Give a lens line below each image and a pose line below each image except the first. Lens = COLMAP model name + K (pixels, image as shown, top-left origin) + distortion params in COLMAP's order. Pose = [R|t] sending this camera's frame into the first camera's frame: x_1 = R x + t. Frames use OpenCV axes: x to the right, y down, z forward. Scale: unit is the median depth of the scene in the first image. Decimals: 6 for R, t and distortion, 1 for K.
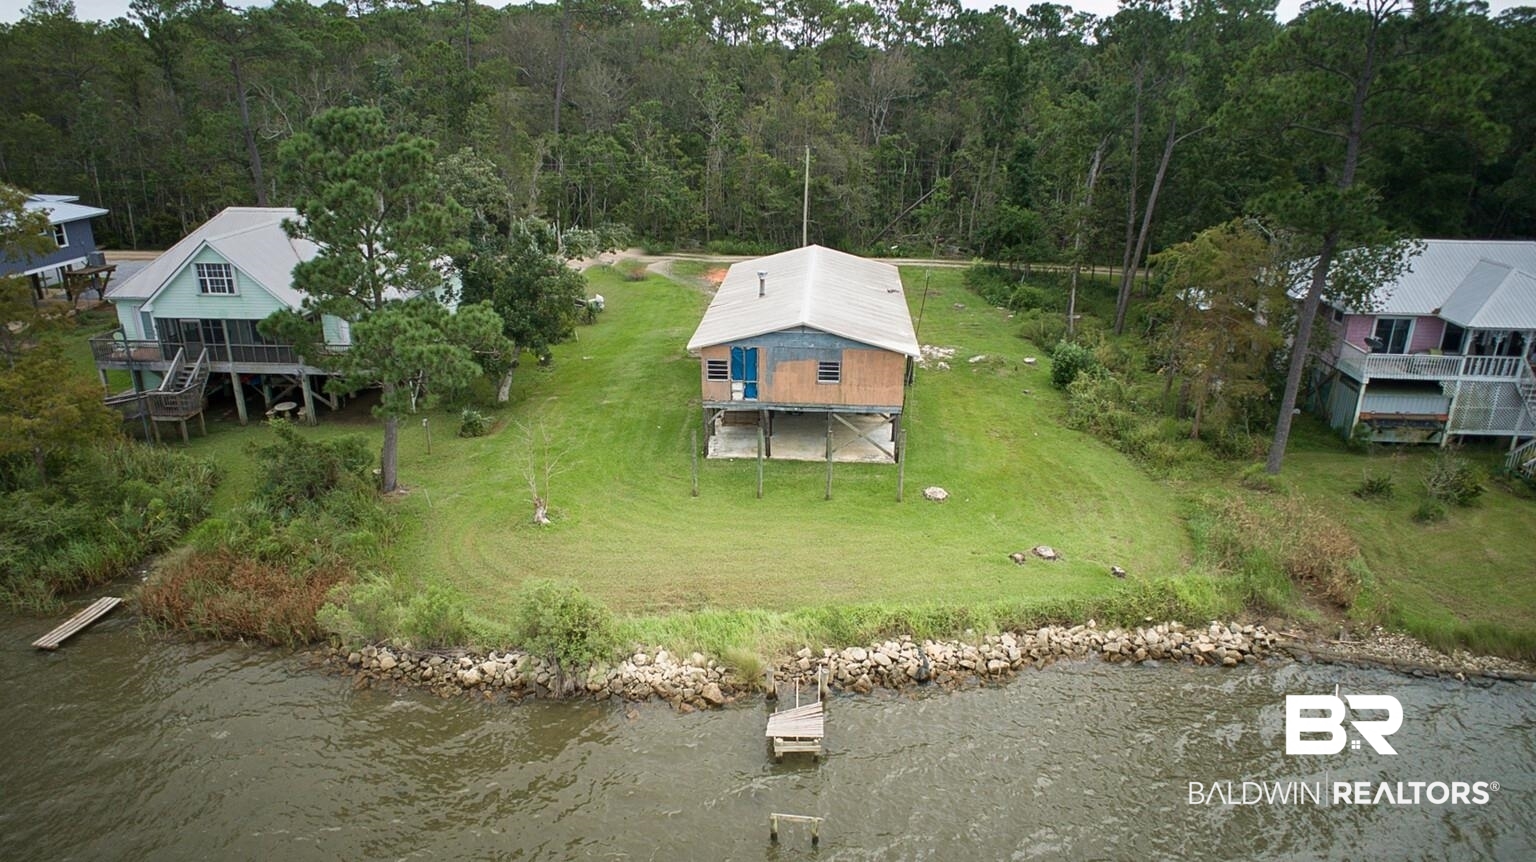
lens RADIAL K [[998.7, 0, 771.1], [0, 998.7, 427.1], [0, 0, 1]] dist [-0.097353, 0.077458]
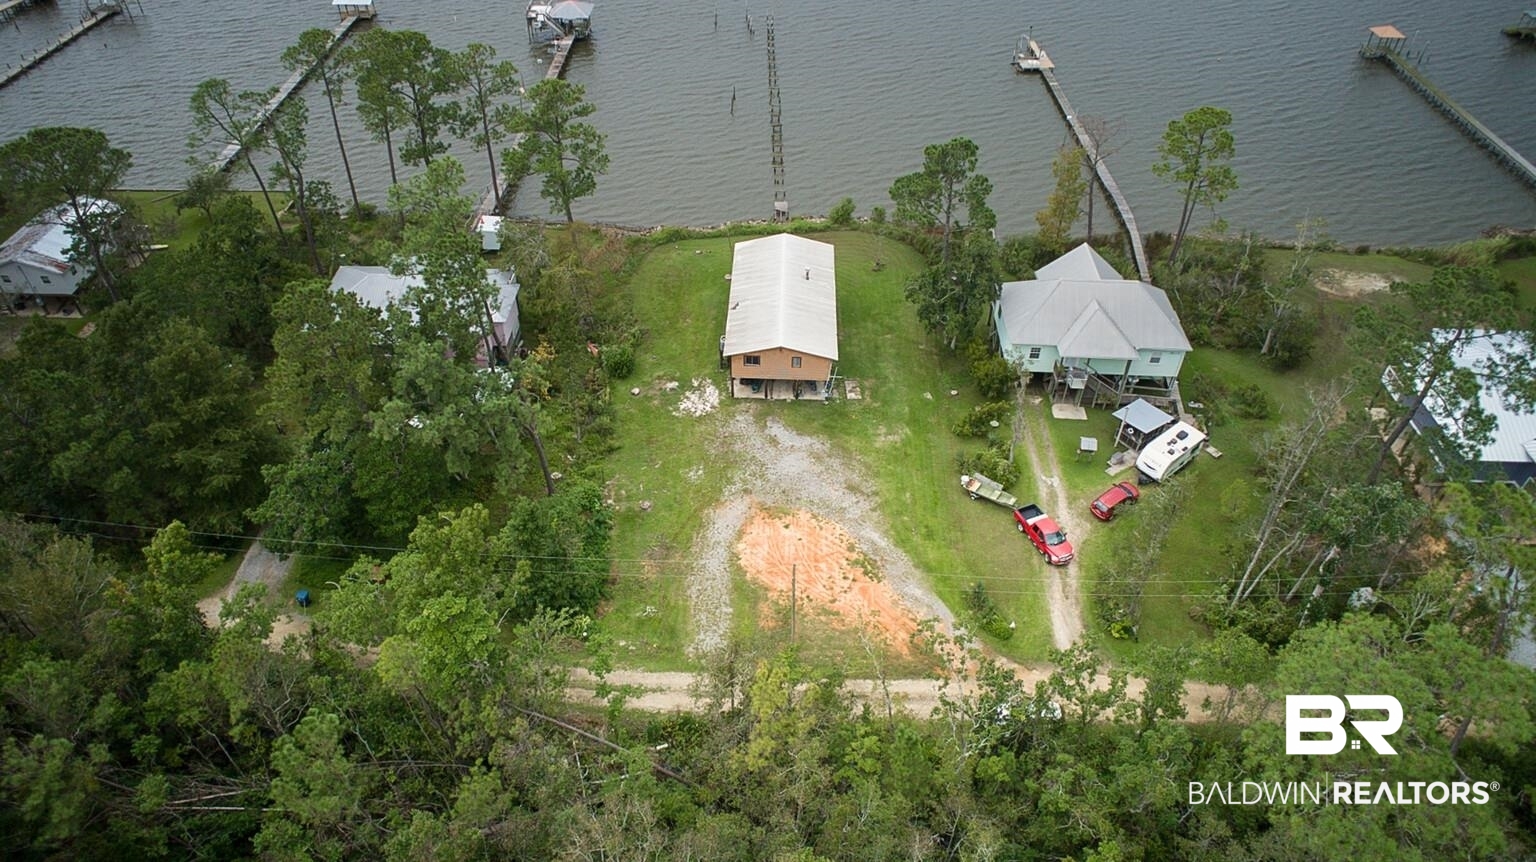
lens RADIAL K [[998.7, 0, 774.1], [0, 998.7, 426.9], [0, 0, 1]] dist [-0.097353, 0.077458]
pose [[-0.998909, 0.010391, -0.045528, 0.159453], [-0.035158, 0.474337, 0.879641, -1.852037], [0.030736, 0.880282, -0.473454, 2.371402]]
